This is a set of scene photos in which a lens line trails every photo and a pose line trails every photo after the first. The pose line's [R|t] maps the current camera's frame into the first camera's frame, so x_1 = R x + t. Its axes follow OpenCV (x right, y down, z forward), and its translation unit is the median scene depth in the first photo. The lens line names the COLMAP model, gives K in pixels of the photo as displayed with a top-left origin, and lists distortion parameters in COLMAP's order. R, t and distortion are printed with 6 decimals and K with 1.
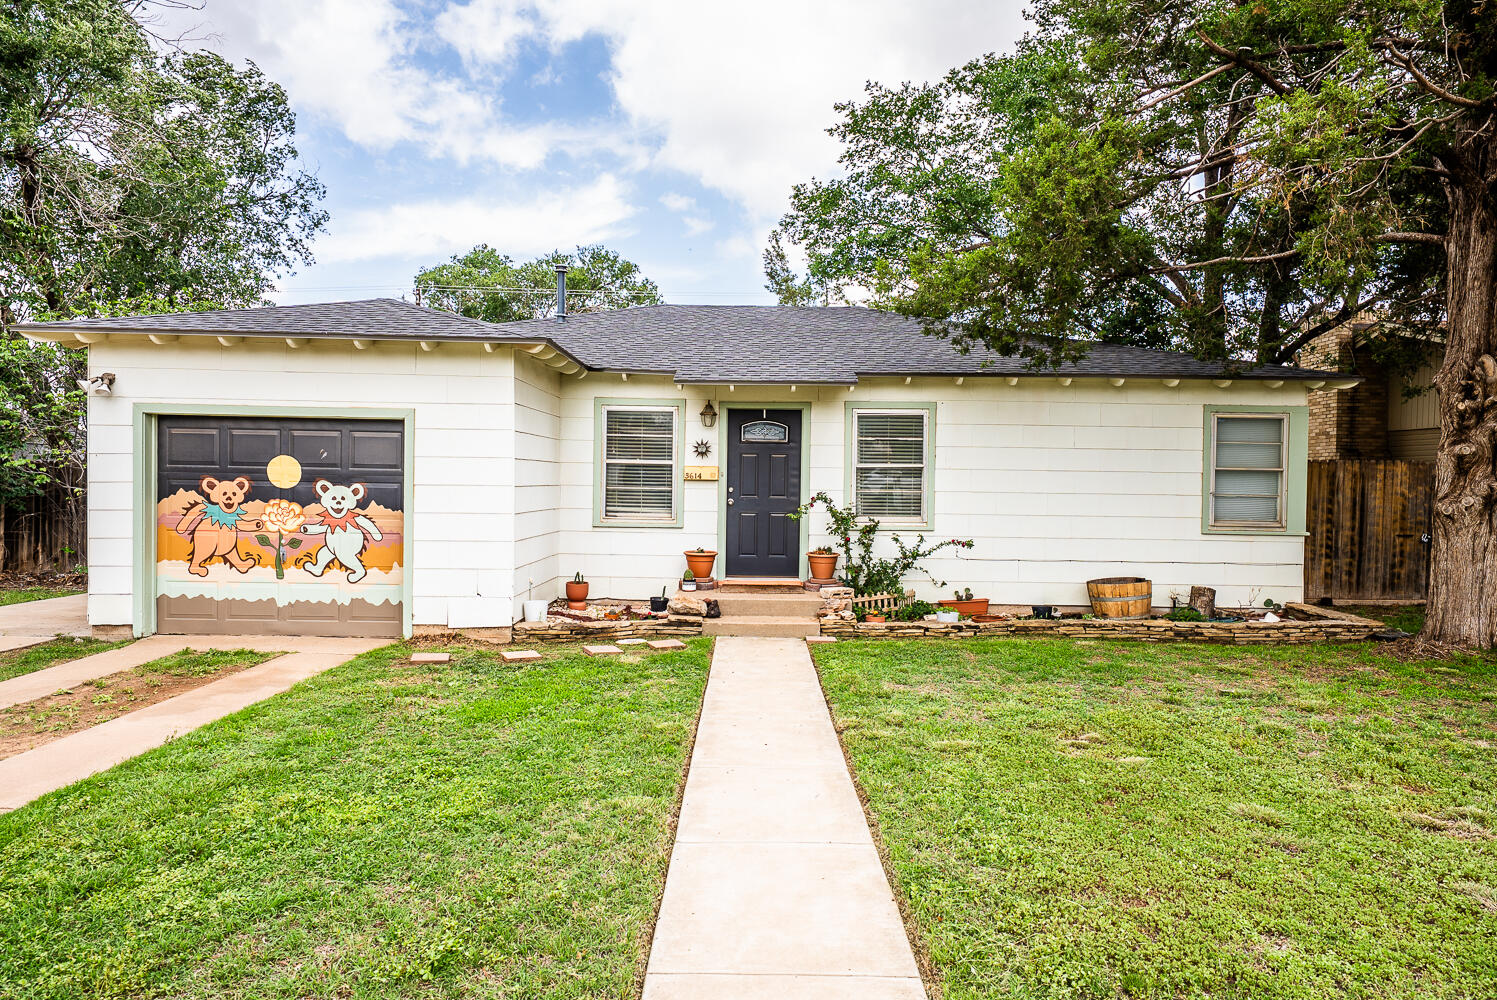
lens RADIAL K [[919.6, 0, 748.5], [0, 919.6, 500.0], [0, 0, 1]] dist [-0.000268, 0.000337]
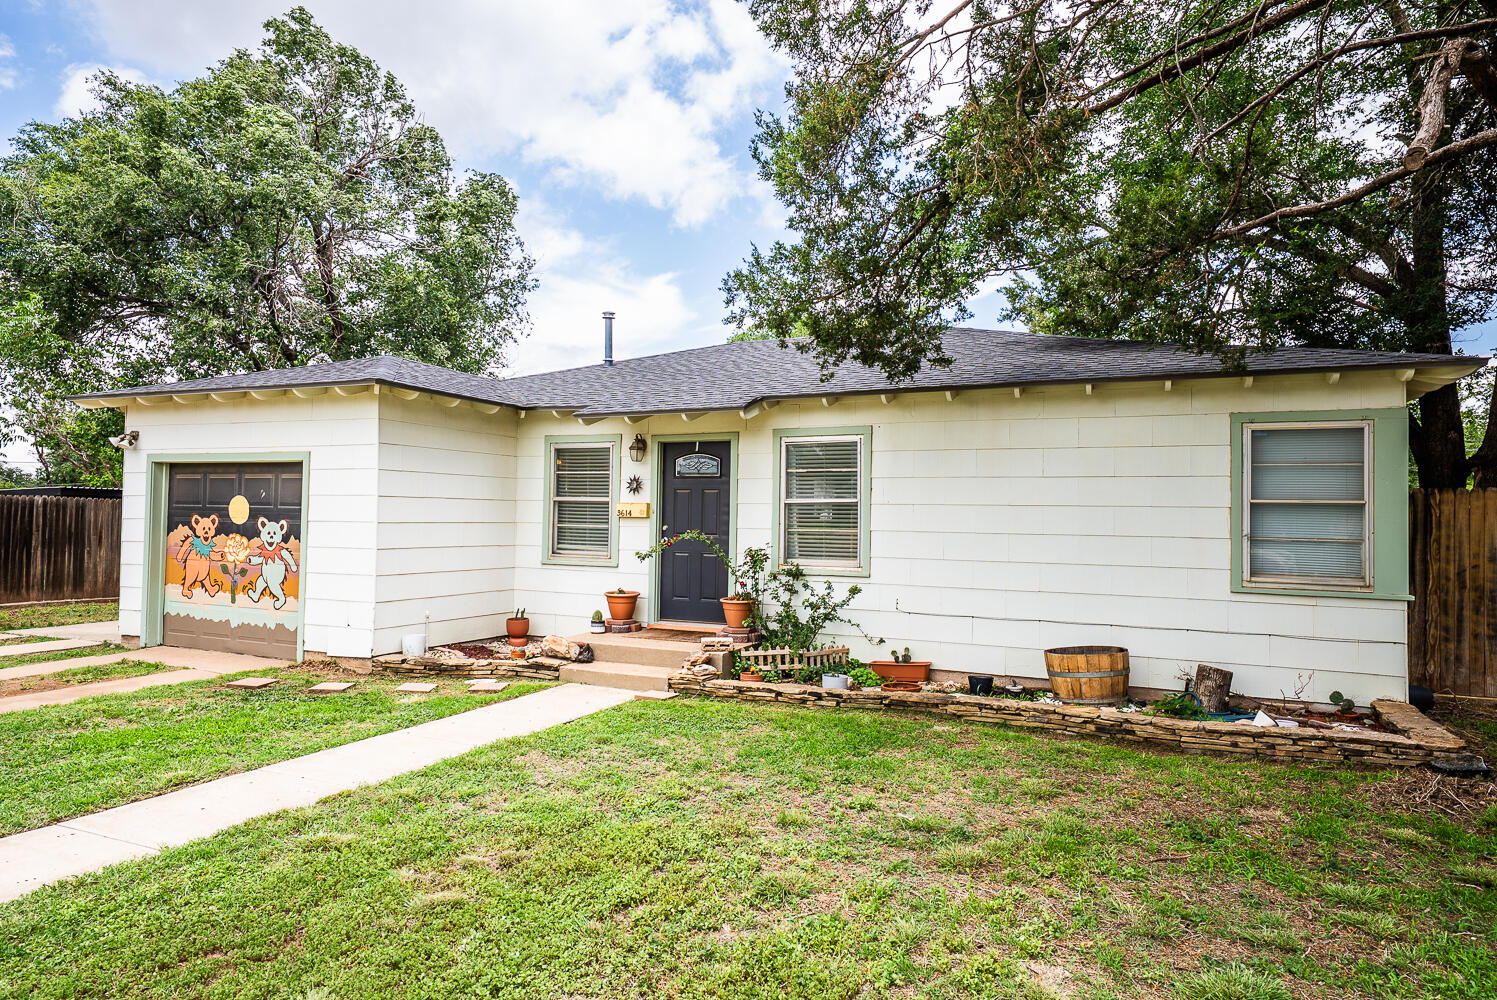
lens RADIAL K [[891.0, 0, 748.5], [0, 891.0, 500.0], [0, 0, 1]] dist [0.008099, 0.001108]
pose [[0.908918, -0.008049, -0.416896, 0.467046], [-0.010117, 0.999094, -0.041346, -0.002697], [0.416851, 0.041798, 0.908013, 0.216651]]
